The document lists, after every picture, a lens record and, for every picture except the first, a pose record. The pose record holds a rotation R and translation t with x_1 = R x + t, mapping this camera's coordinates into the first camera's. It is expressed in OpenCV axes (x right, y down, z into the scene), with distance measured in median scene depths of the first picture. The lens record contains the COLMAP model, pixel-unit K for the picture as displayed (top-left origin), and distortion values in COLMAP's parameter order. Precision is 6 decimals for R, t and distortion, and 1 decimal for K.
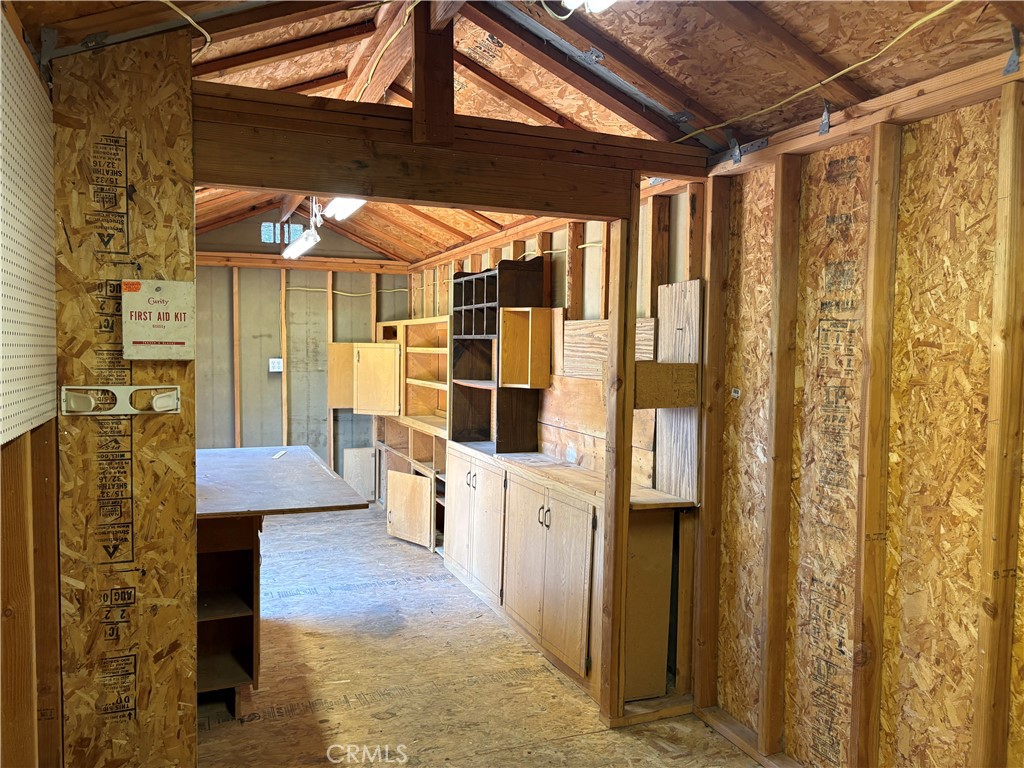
lens RADIAL K [[774.9, 0, 508.5], [0, 774.9, 386.2], [0, 0, 1]] dist [0.043118, -0.053754]
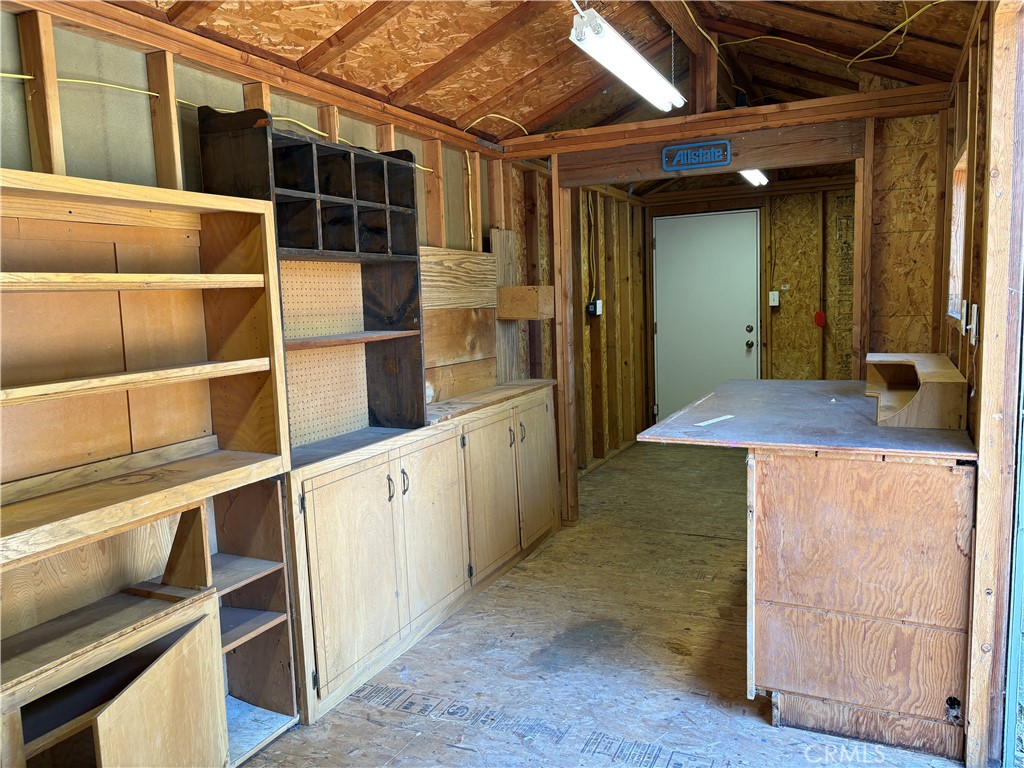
lens RADIAL K [[774.9, 0, 508.6], [0, 774.9, 382.5], [0, 0, 1]] dist [0.043118, -0.053754]
pose [[-0.670063, -0.082012, 0.737760, -0.686169], [0.063071, 0.983994, 0.166668, -0.075543], [-0.739620, 0.158210, -0.654165, 1.599223]]
